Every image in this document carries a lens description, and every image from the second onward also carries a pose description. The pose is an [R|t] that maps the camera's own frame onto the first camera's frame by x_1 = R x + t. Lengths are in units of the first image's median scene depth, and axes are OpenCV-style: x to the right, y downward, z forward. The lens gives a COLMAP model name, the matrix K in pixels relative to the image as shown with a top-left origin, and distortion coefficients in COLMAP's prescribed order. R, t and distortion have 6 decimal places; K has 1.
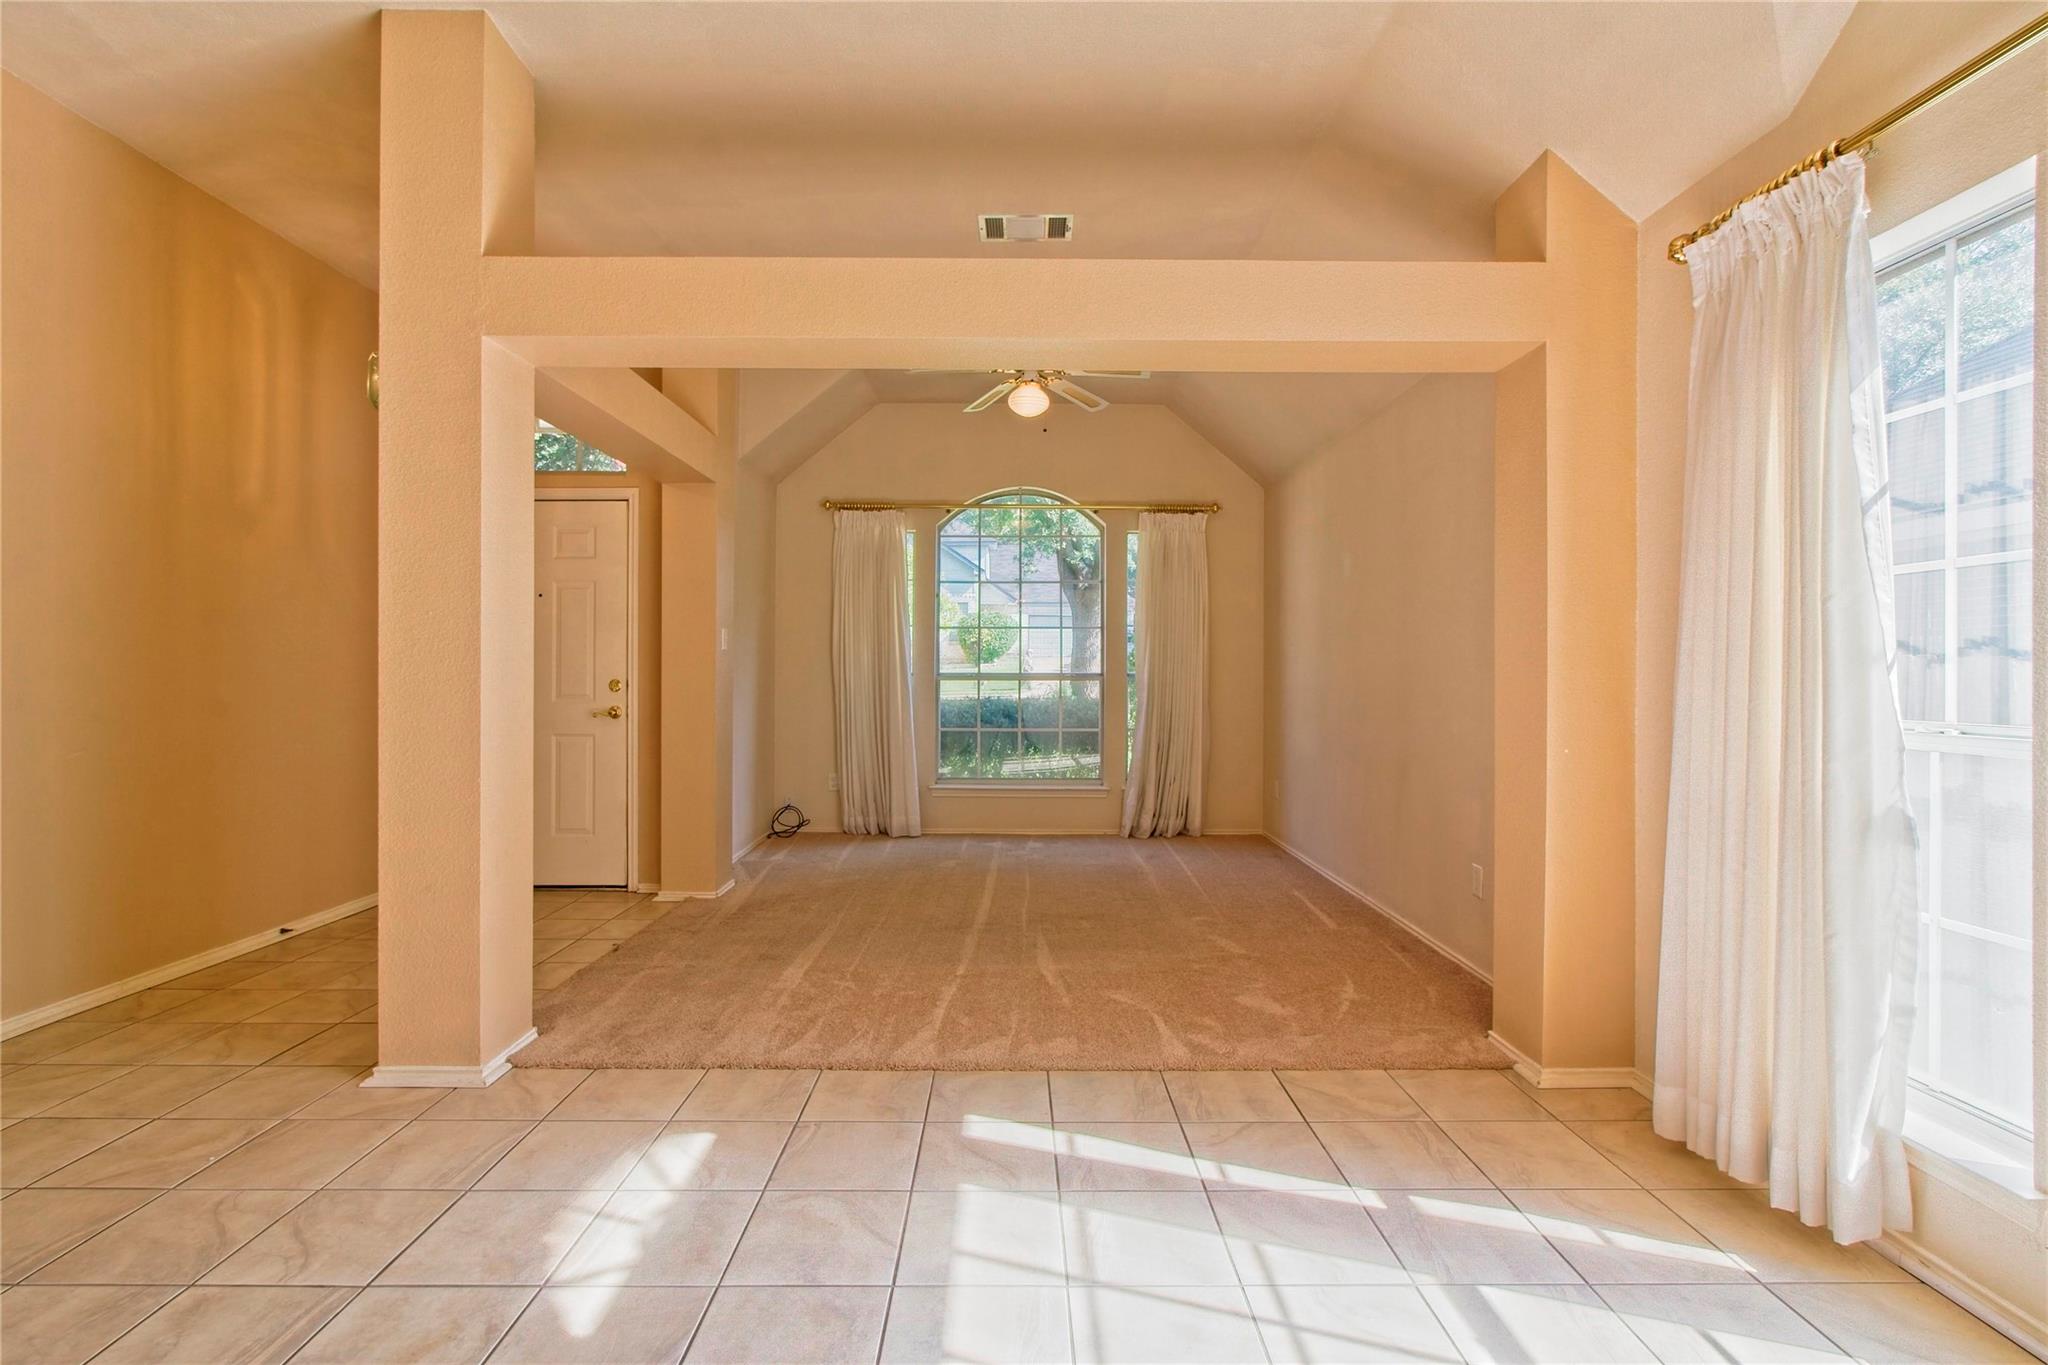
lens RADIAL K [[944.6, 0, 1007.7], [0, 944.6, 653.5], [0, 0, 1]] dist [-0.008887, 0.005974]
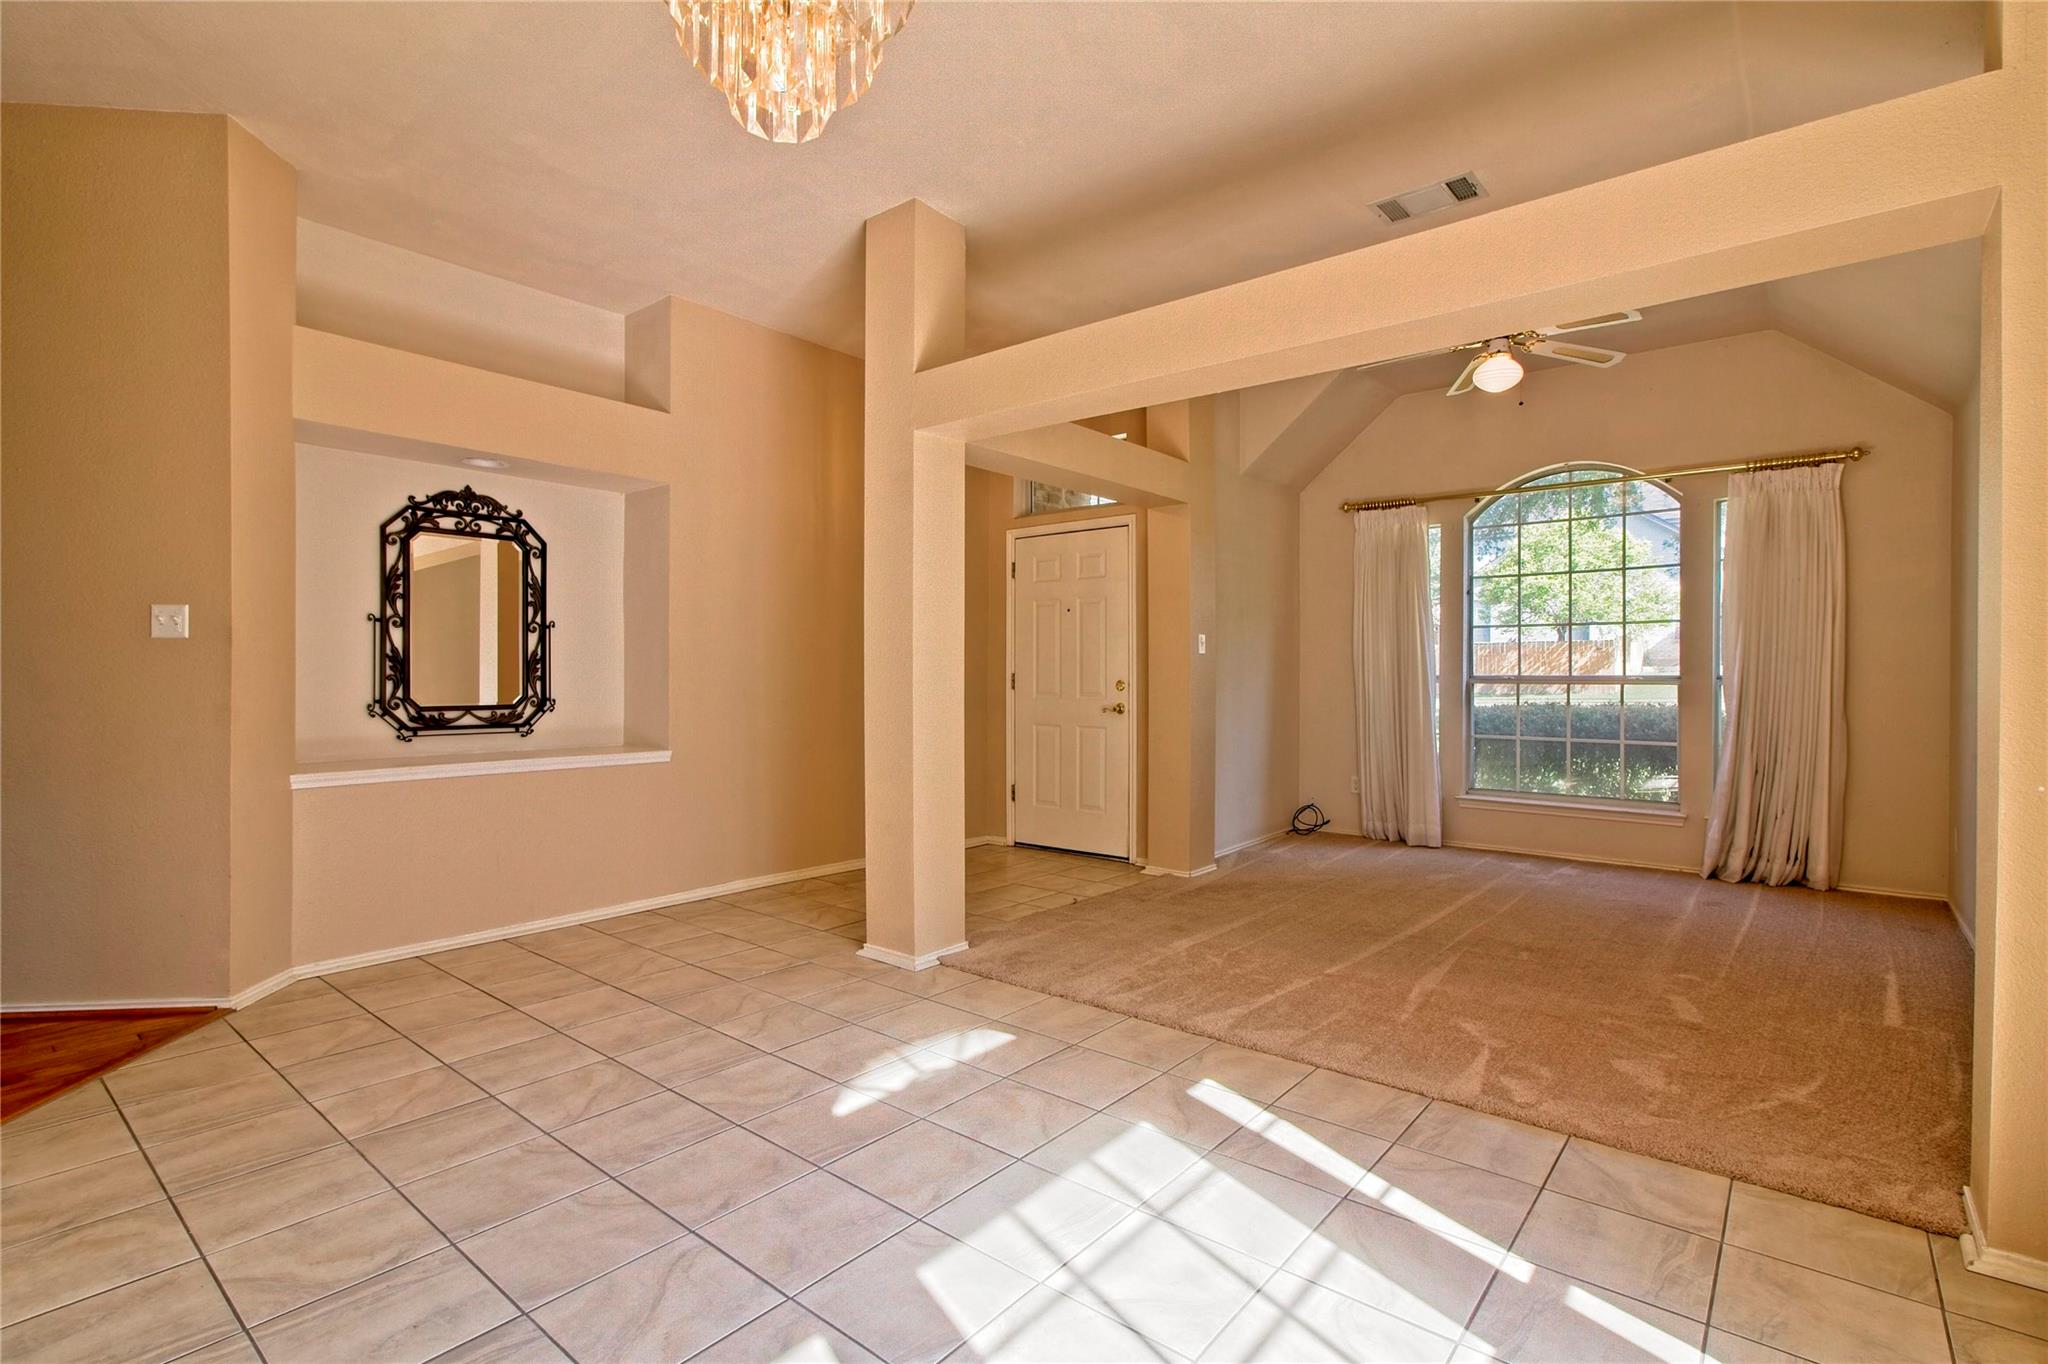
lens RADIAL K [[944.6, 0, 1025.2], [0, 944.6, 672.7], [0, 0, 1]] dist [-0.008887, 0.005974]
pose [[0.773572, -0.001931, -0.633706, 0.398626], [0.013038, 0.999832, 0.012869, 0.000217], [0.633575, -0.018218, 0.773467, 0.020463]]
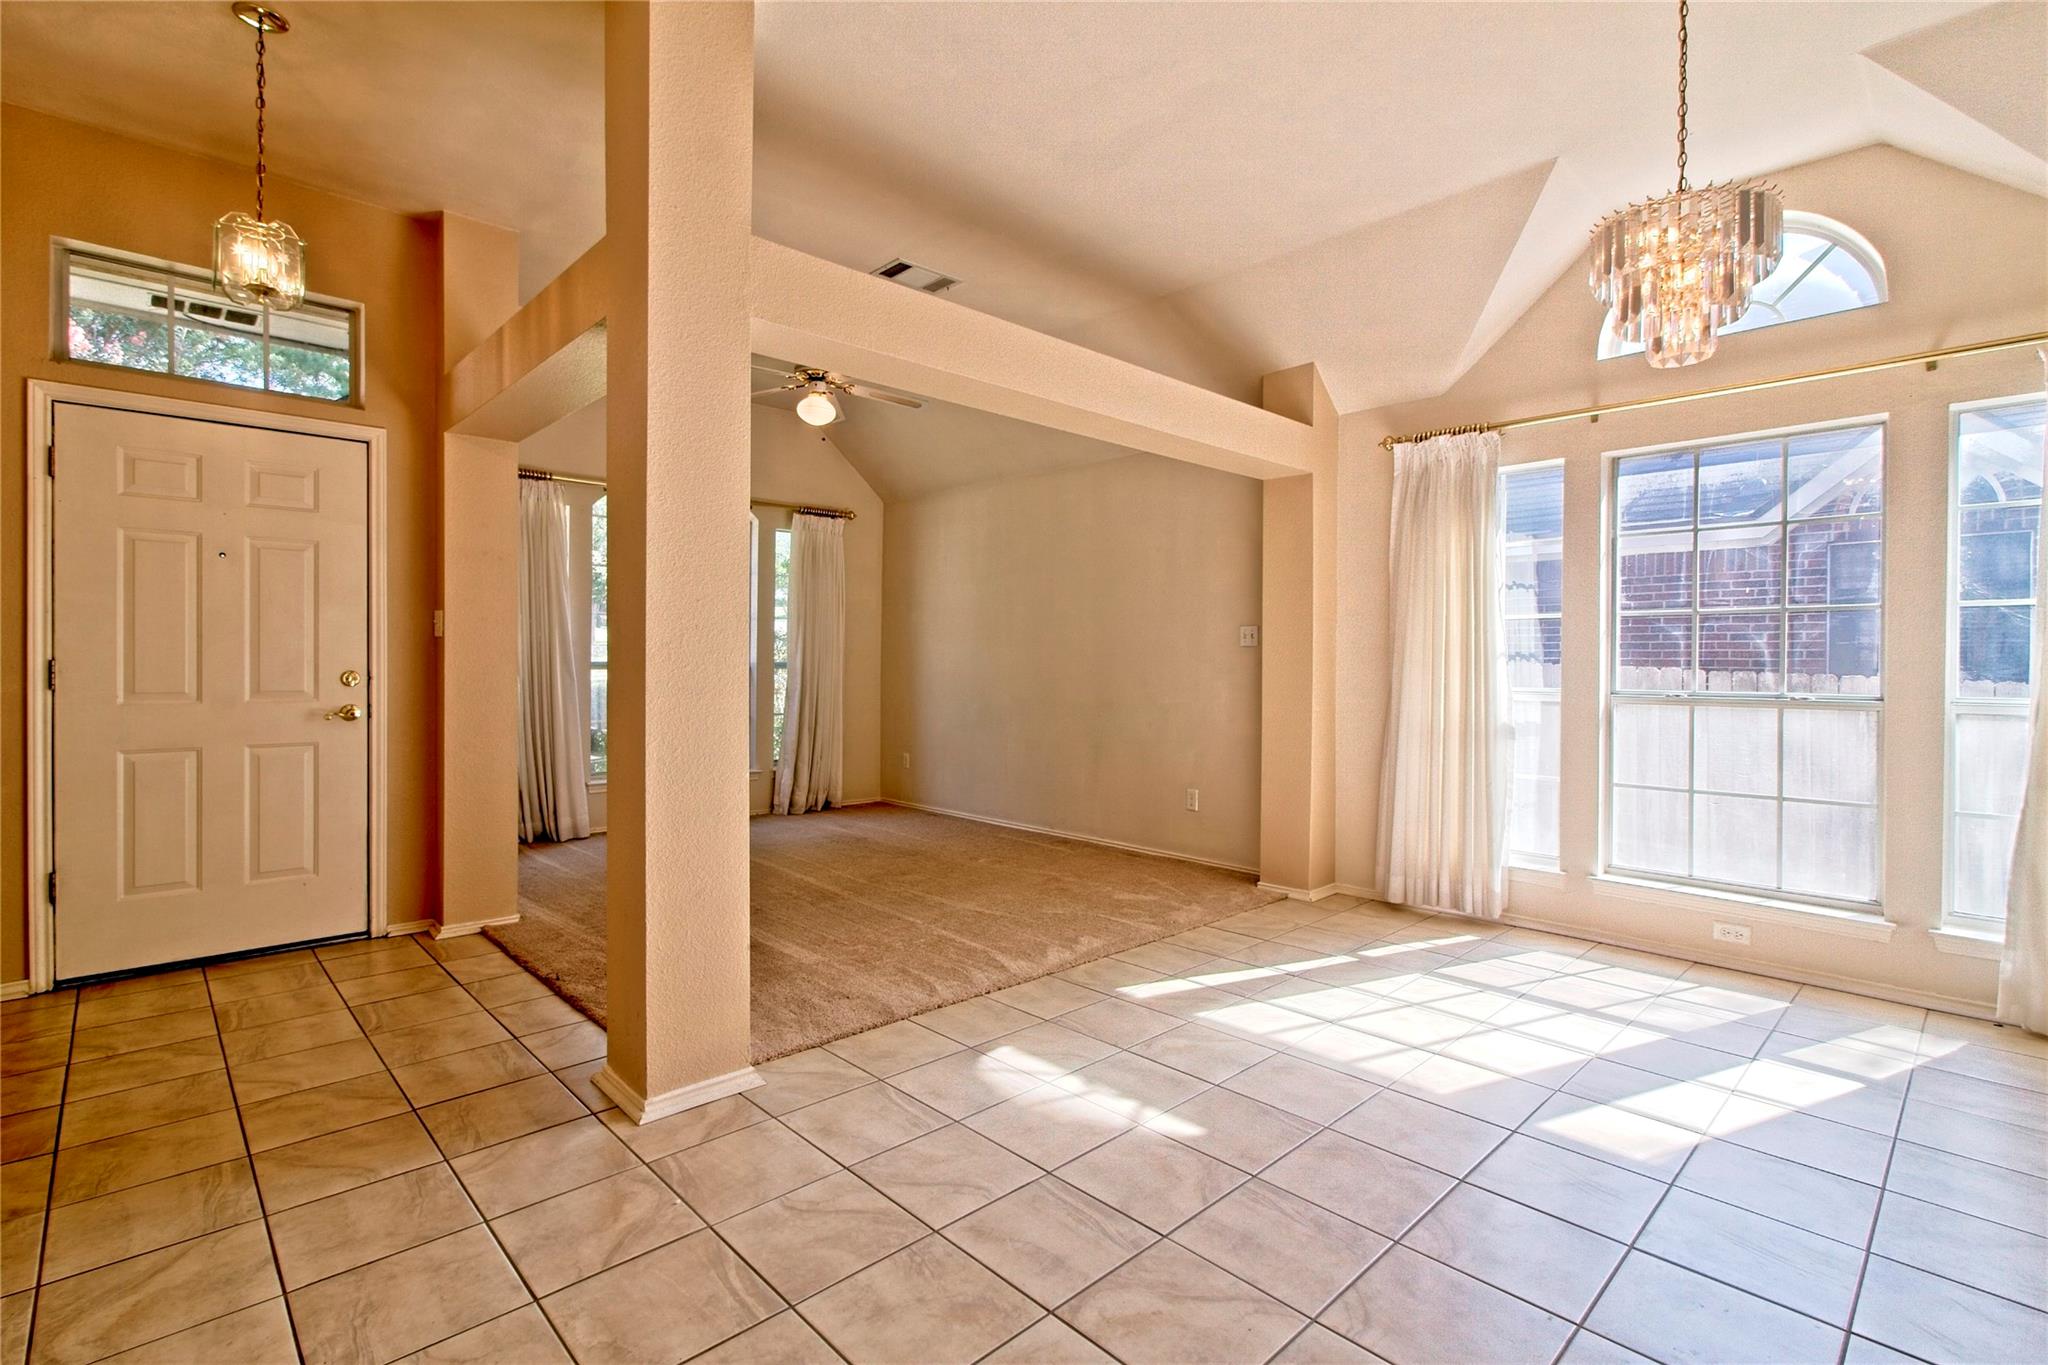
lens RADIAL K [[944.6, 0, 1012.2], [0, 944.6, 665.9], [0, 0, 1]] dist [-0.008887, 0.005974]
pose [[0.729441, -0.000402, 0.684043, -0.896577], [-0.018905, 0.999606, 0.020748, -0.004879], [-0.683782, -0.028066, 0.729146, 0.093984]]
